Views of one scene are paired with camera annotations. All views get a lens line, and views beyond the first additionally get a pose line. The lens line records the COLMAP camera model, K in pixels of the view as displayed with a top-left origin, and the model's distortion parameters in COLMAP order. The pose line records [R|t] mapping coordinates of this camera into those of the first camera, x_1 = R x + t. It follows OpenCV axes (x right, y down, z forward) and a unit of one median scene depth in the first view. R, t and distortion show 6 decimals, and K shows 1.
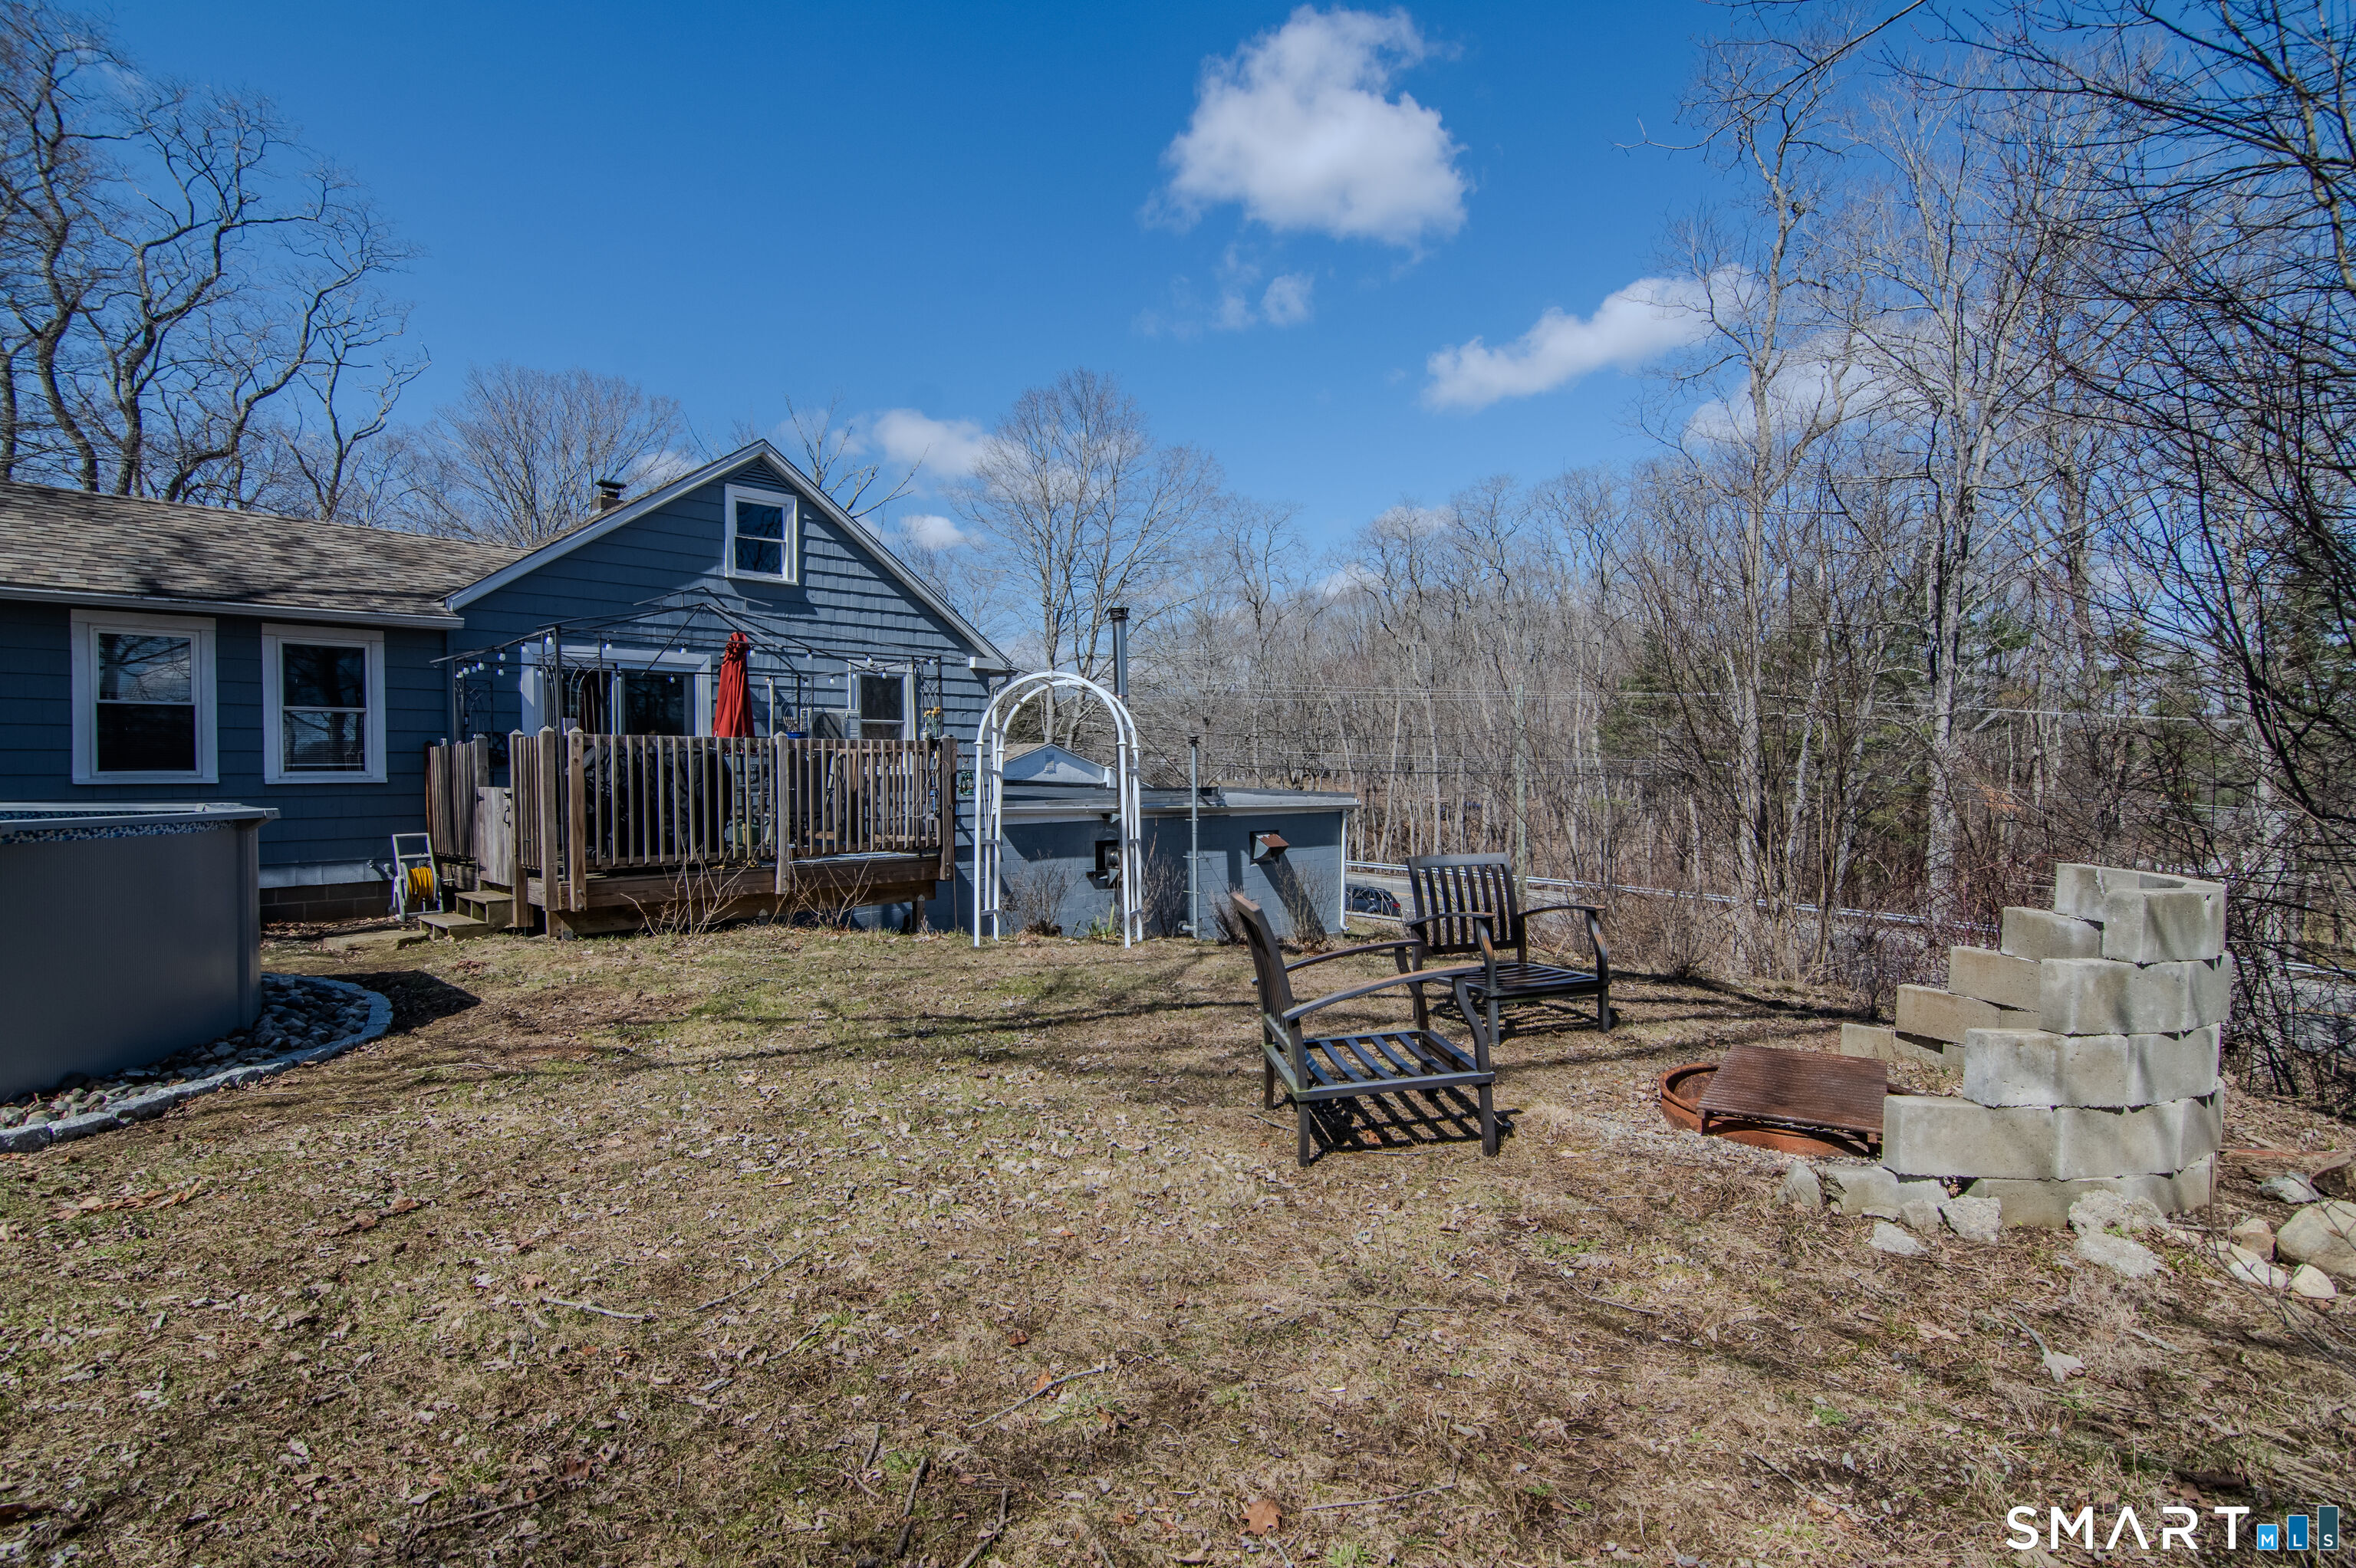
lens RADIAL K [[1156.1, 0, 1171.3], [0, 1156.1, 791.6], [0, 0, 1]] dist [-0.021726, -0.000050]
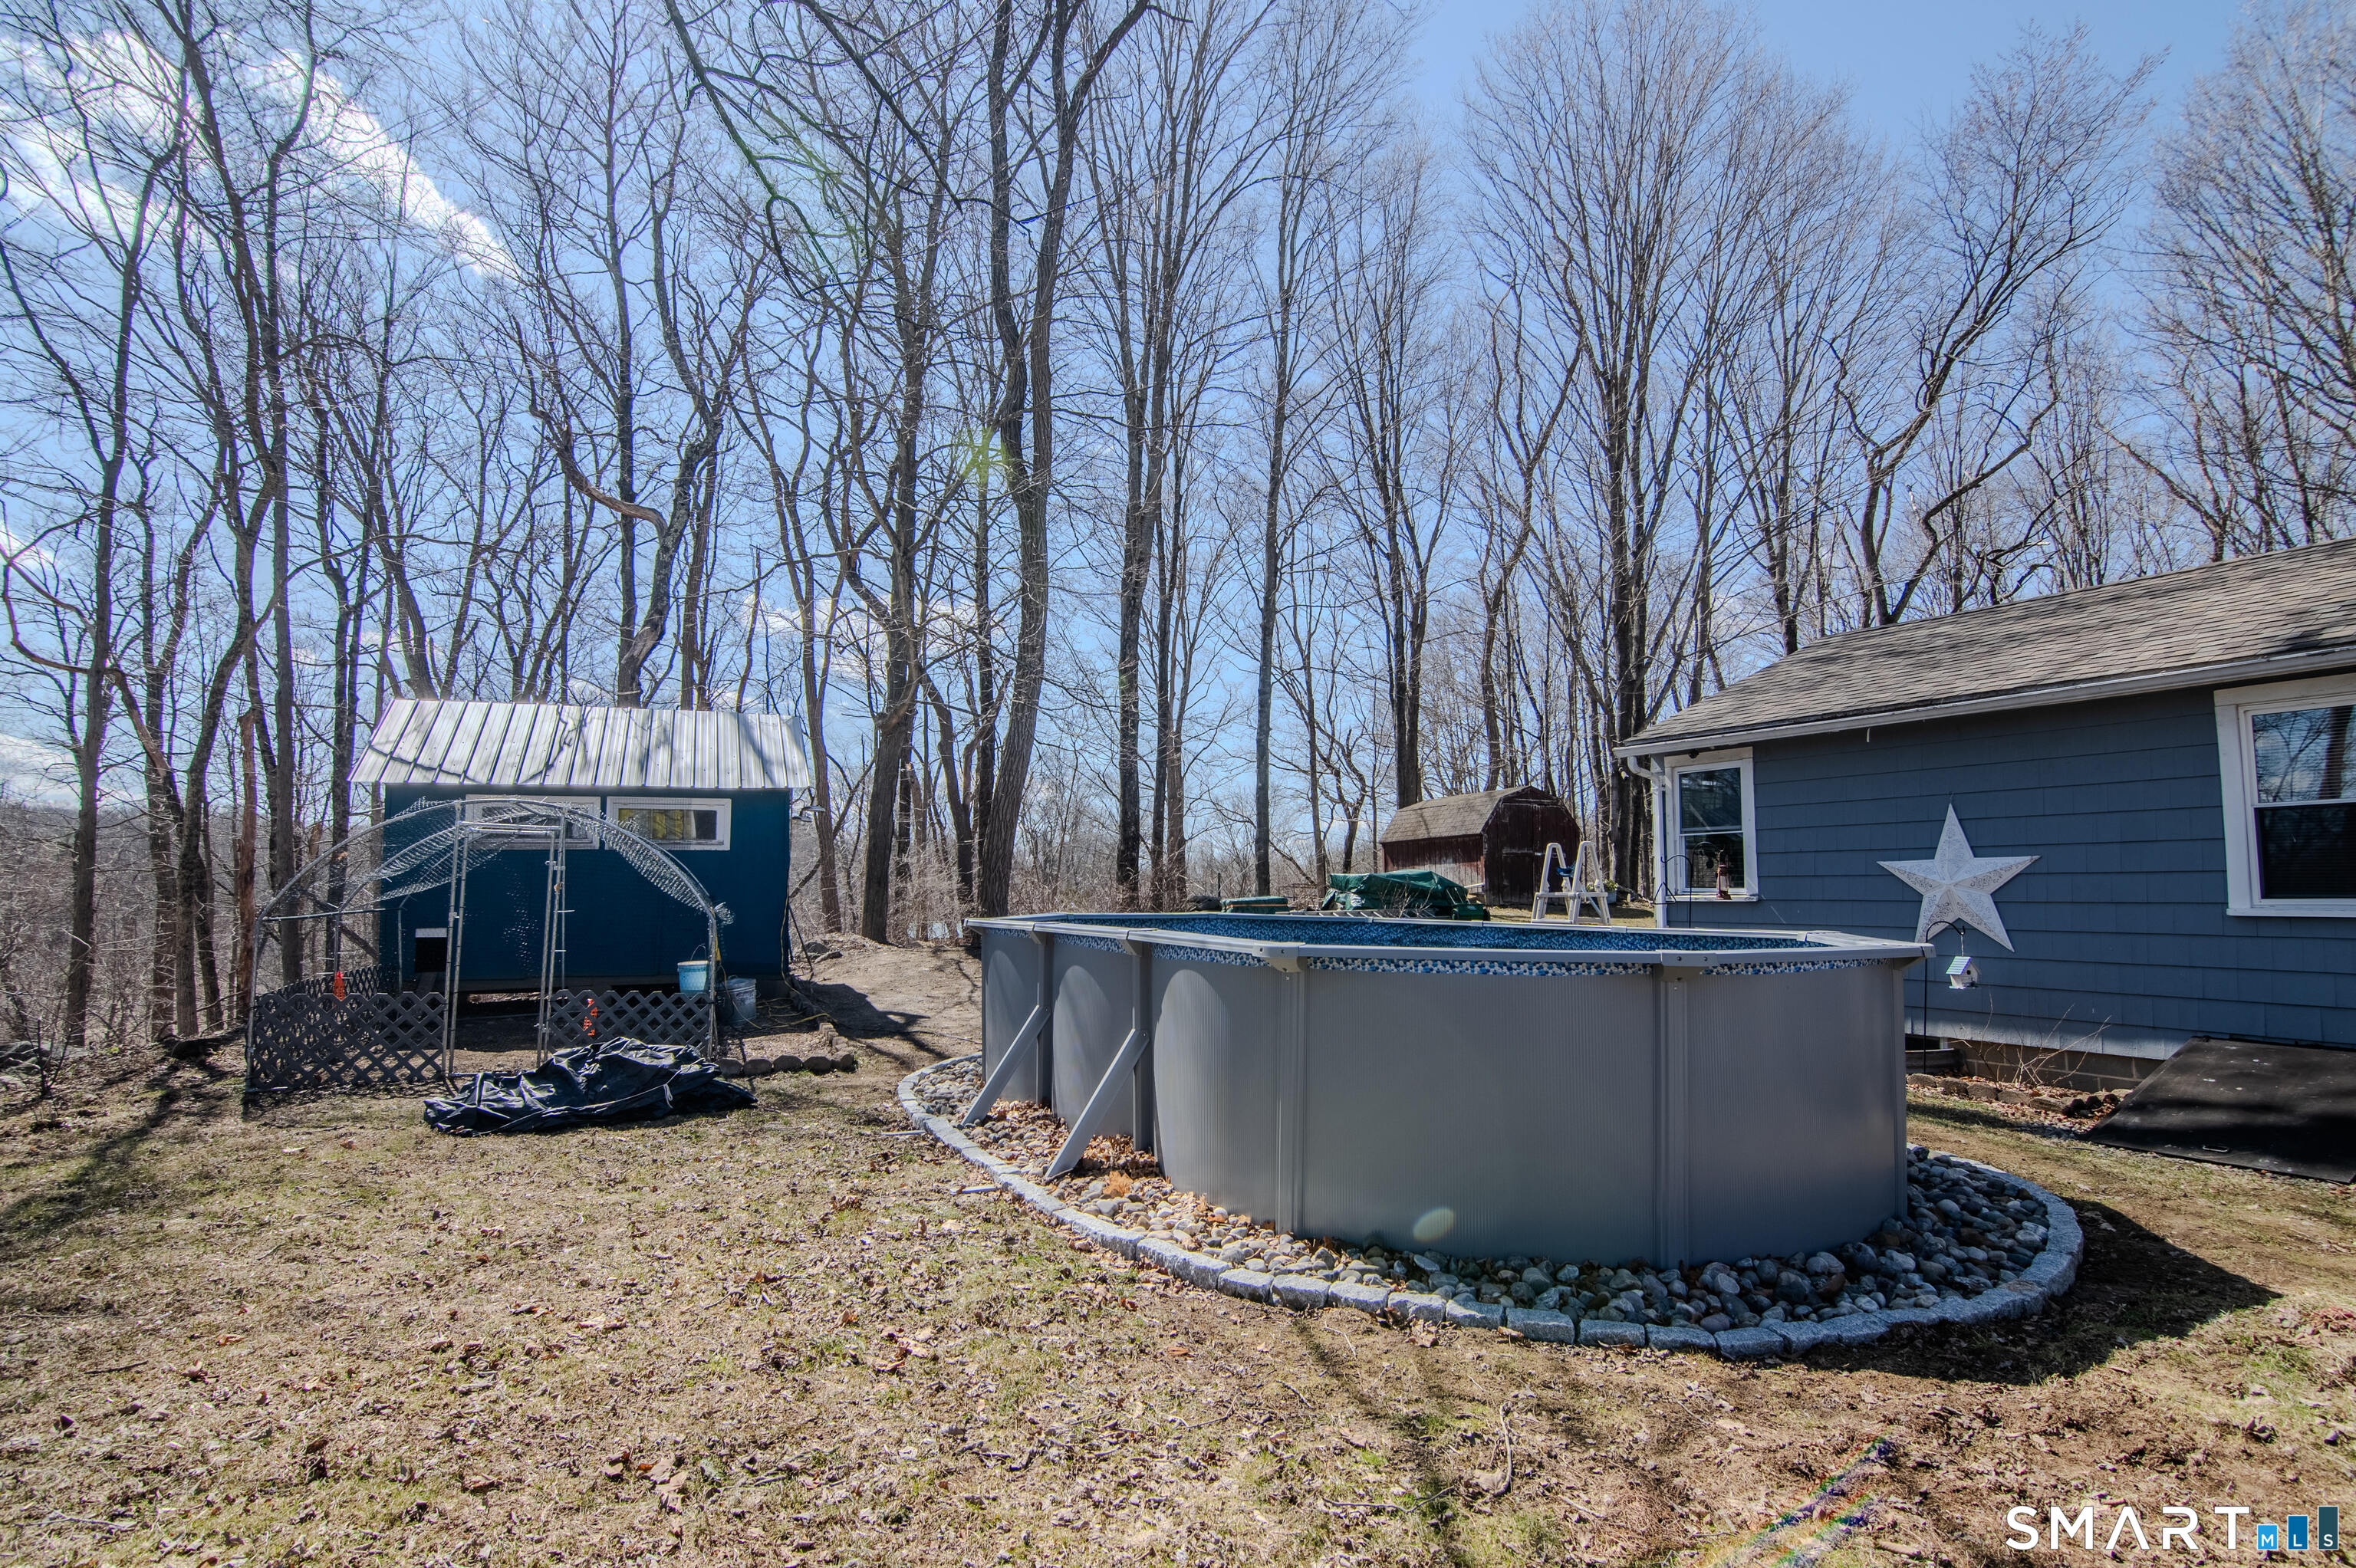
lens RADIAL K [[1156.1, 0, 1171.3], [0, 1156.1, 791.6], [0, 0, 1]] dist [-0.021726, -0.000050]
pose [[-0.308921, -0.084086, -0.947364, -0.009000], [-0.023724, 0.996456, -0.080707, -0.007507], [0.950792, -0.002457, -0.309820, 0.371968]]
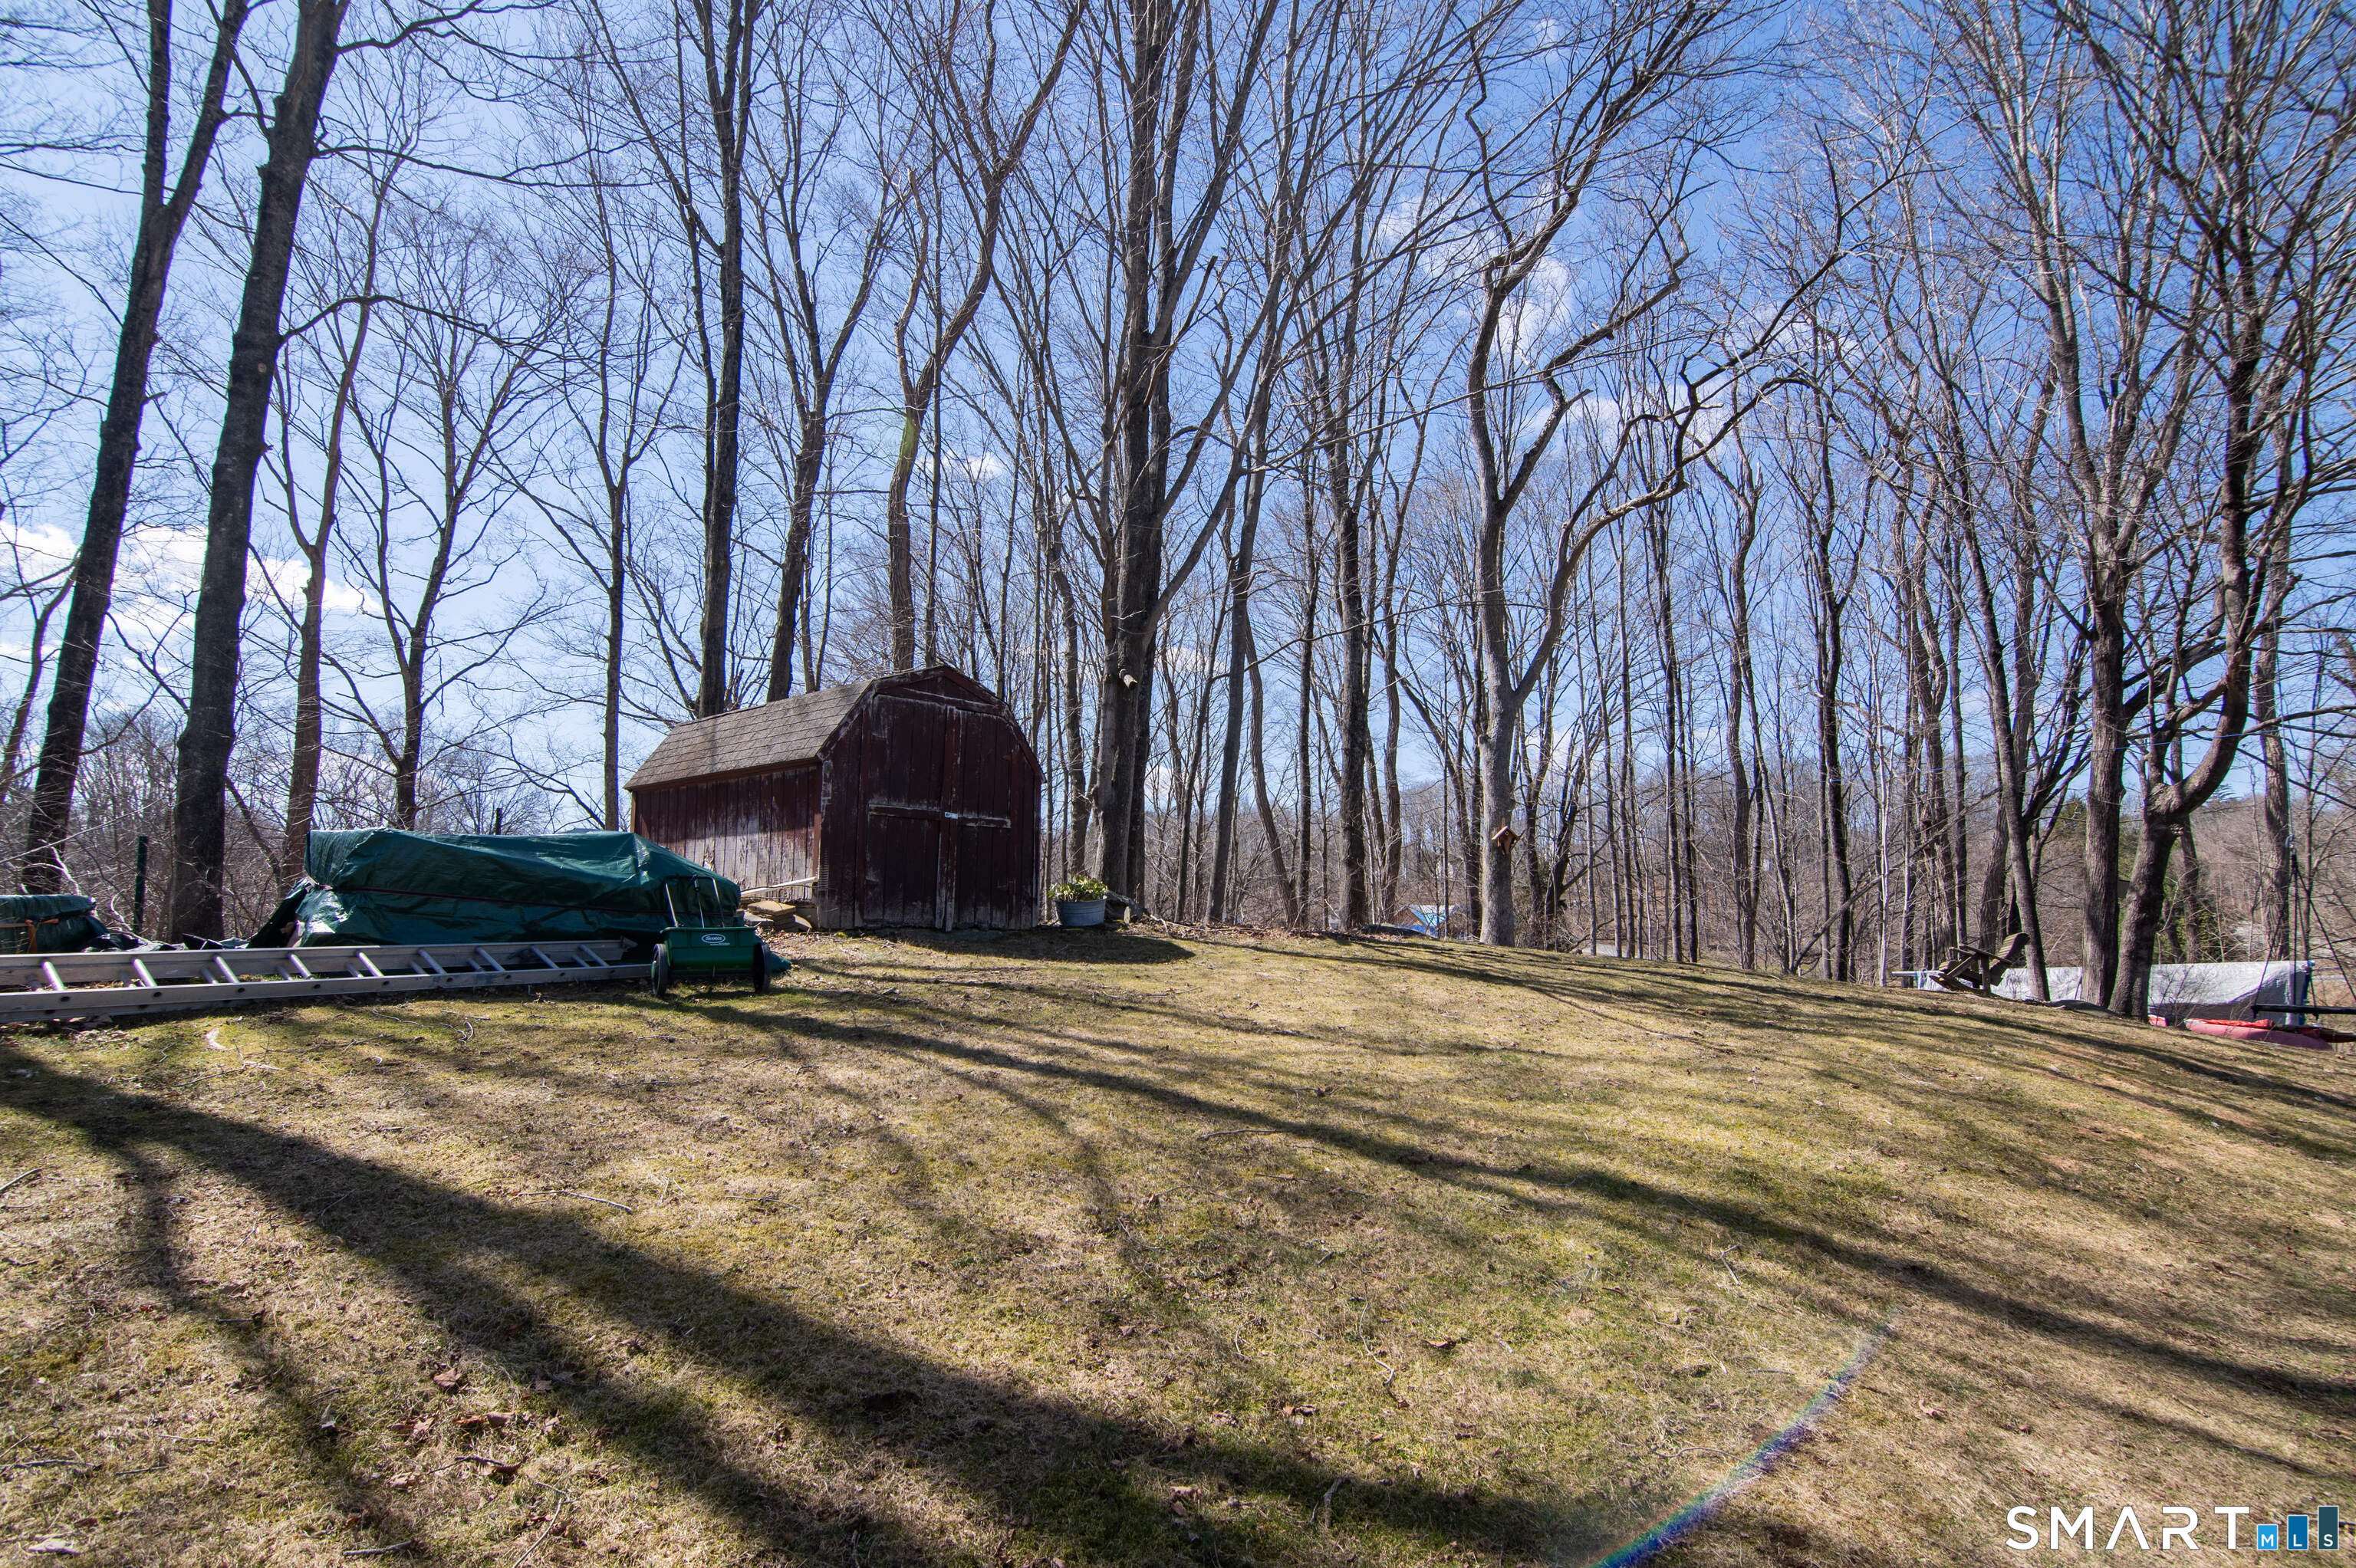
lens RADIAL K [[1156.1, 0, 1171.3], [0, 1156.1, 791.6], [0, 0, 1]] dist [-0.021726, -0.000050]
pose [[0.138299, -0.098845, -0.985446, -0.953739], [-0.042178, 0.993517, -0.105574, -0.006914], [0.989492, 0.056165, 0.133233, 0.400285]]
